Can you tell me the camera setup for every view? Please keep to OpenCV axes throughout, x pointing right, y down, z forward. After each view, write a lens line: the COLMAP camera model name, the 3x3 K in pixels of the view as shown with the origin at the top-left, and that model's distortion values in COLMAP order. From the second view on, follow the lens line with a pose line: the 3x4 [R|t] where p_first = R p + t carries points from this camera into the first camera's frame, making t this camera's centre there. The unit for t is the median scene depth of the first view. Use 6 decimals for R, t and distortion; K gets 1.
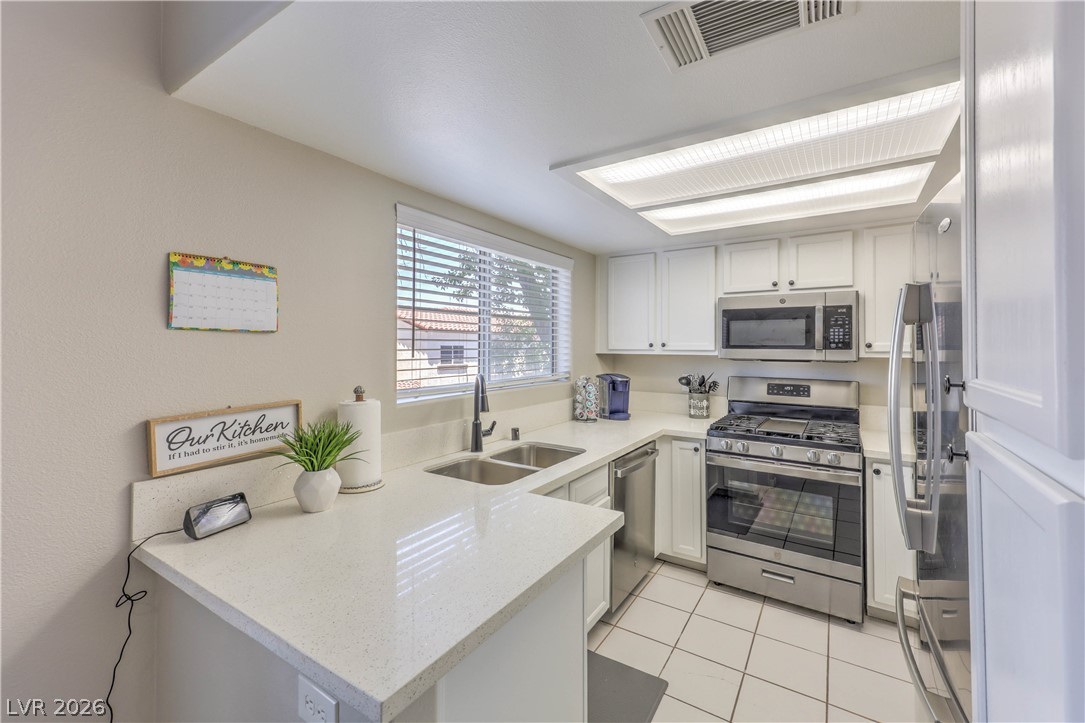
lens RADIAL K [[444.3, 0, 564.1], [0, 444.3, 338.8], [0, 0, 1]] dist [0.006525, -0.000231]
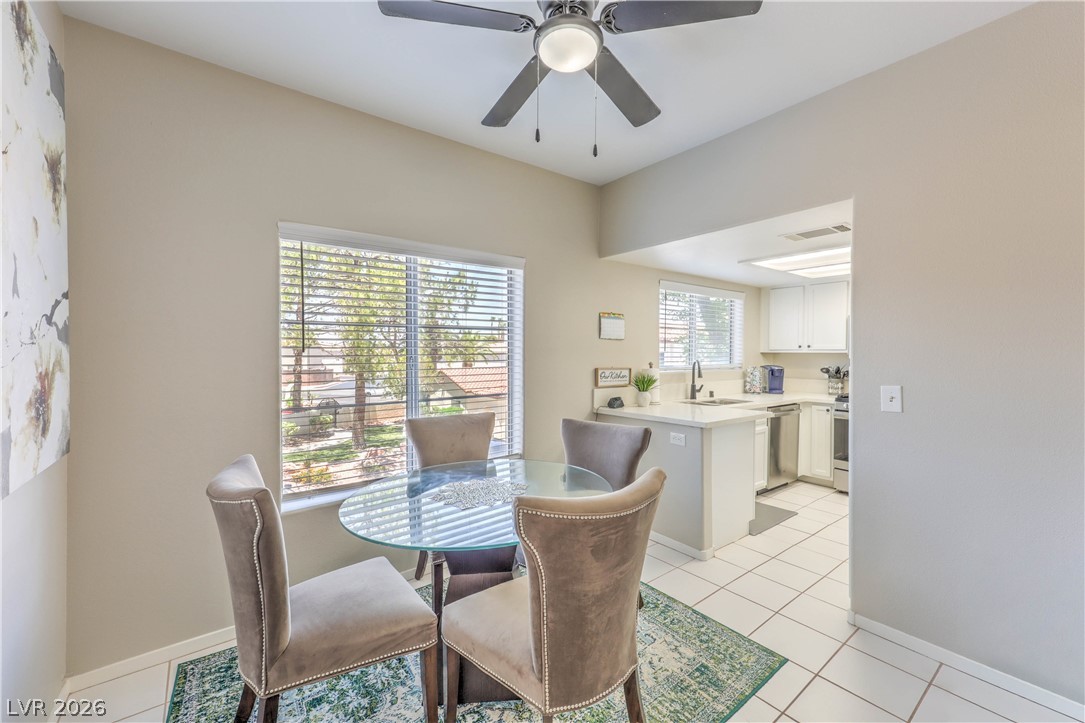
lens RADIAL K [[444.3, 0, 558.2], [0, 444.3, 360.1], [0, 0, 1]] dist [0.006525, -0.000231]
pose [[0.937714, 0.006661, -0.347344, -0.059654], [0.003891, 0.999552, 0.029674, 0.015027], [0.347386, -0.029177, 0.937268, -0.843852]]
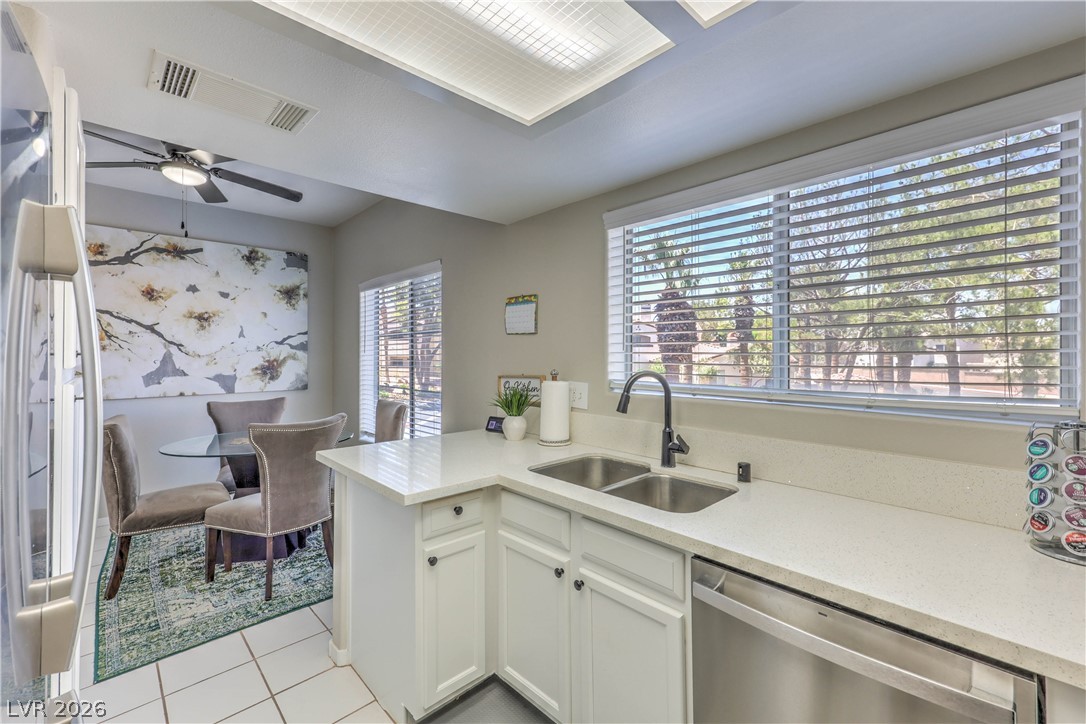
lens RADIAL K [[461.4, 0, 546.1], [0, 461.4, 350.0], [0, 0, 1]] dist [0.011436, -0.000111]
pose [[-0.266111, -0.004832, -0.963930, 0.548722], [0.010263, 0.999917, -0.007846, 0.033269], [0.963888, -0.011981, -0.266039, 0.812697]]
